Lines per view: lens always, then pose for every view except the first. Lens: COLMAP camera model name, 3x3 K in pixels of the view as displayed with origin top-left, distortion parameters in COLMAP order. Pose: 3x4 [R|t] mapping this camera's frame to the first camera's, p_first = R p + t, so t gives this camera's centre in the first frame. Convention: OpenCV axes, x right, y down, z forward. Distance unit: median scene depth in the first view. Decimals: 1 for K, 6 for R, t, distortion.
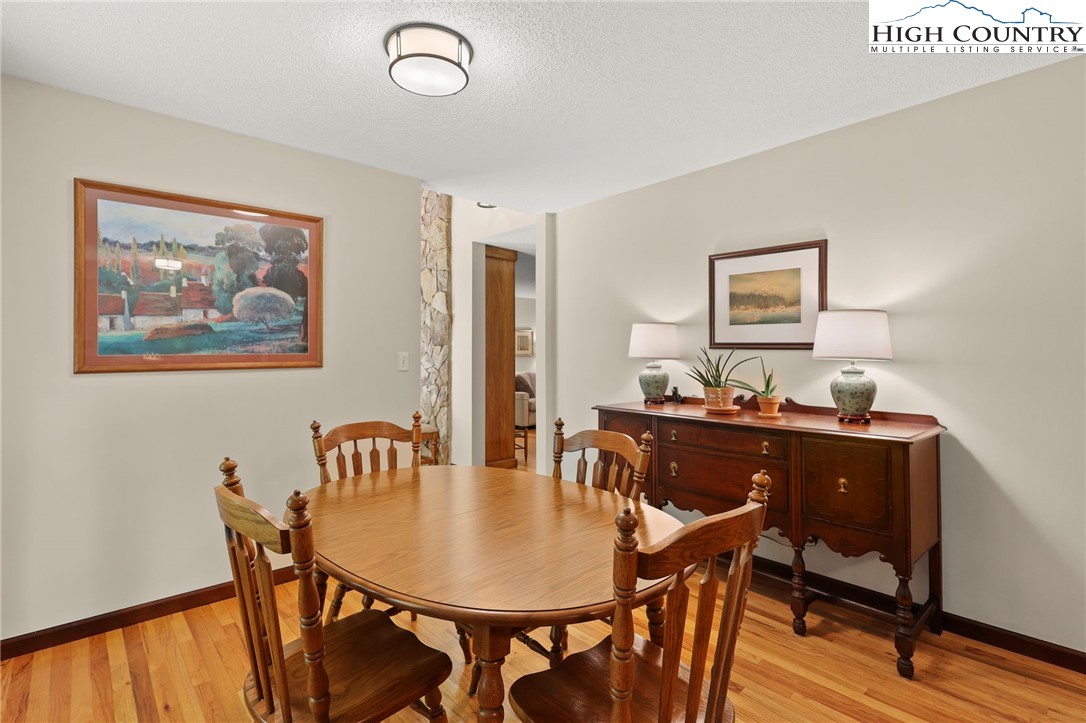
lens RADIAL K [[509.6, 0, 542.2], [0, 509.6, 353.2], [0, 0, 1]] dist [0.003297, -0.000176]
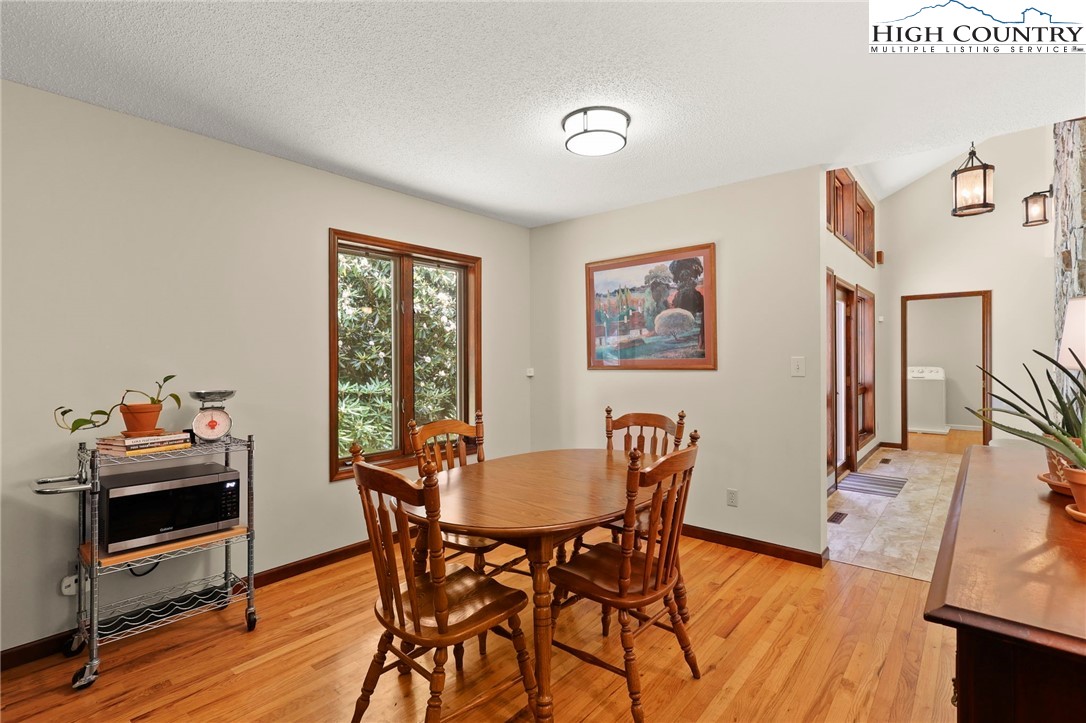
lens RADIAL K [[509.6, 0, 541.9], [0, 509.6, 361.9], [0, 0, 1]] dist [0.003297, -0.000176]
pose [[0.121147, 0.005436, -0.992620, 0.759714], [0.001371, 0.999983, 0.005644, 0.001478], [0.992634, -0.002045, 0.121137, 0.519467]]
